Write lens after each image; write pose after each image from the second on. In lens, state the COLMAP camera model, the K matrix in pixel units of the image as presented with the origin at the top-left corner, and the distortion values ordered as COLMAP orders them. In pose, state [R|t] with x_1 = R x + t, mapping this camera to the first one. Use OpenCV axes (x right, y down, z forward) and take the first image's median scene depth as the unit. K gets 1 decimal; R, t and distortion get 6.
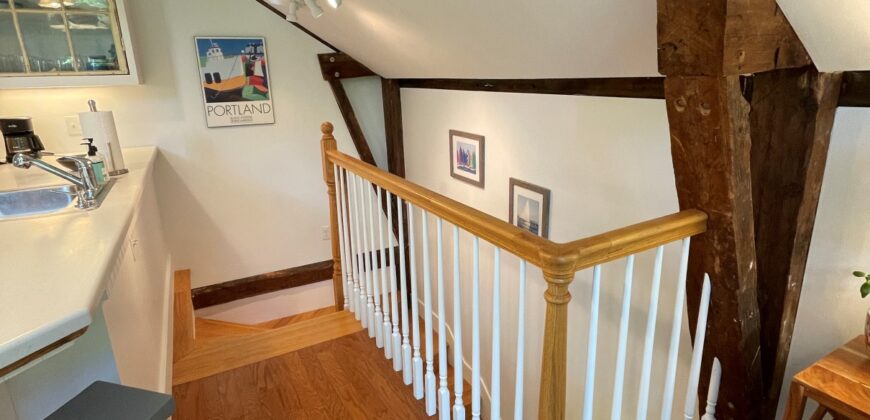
lens RADIAL K [[472.4, 0, 435.0], [0, 472.4, 210.0], [0, 0, 1]] dist [-0.001183, -0.000296]
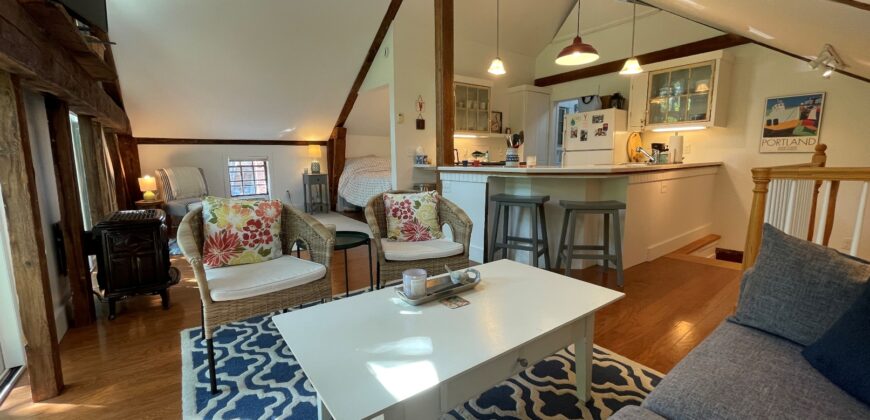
lens RADIAL K [[352.0, 0, 434.2], [0, 352.0, 207.3], [0, 0, 1]] dist [-0.001812, -0.000438]
pose [[0.157478, 0.165897, -0.973488, 0.549787], [-0.264337, 0.956897, 0.120308, 0.154709], [0.951487, 0.238383, 0.194543, -0.253674]]
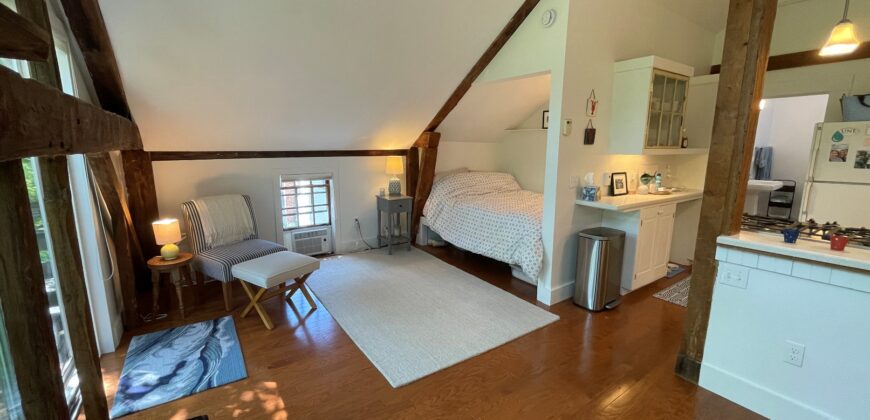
lens RADIAL K [[352.0, 0, 434.2], [0, 352.0, 207.3], [0, 0, 1]] dist [-0.001812, -0.000438]
pose [[0.120032, 0.202773, -0.971841, -0.070538], [-0.279060, 0.946341, 0.162986, 0.154522], [0.952742, 0.251638, 0.170177, -0.608794]]
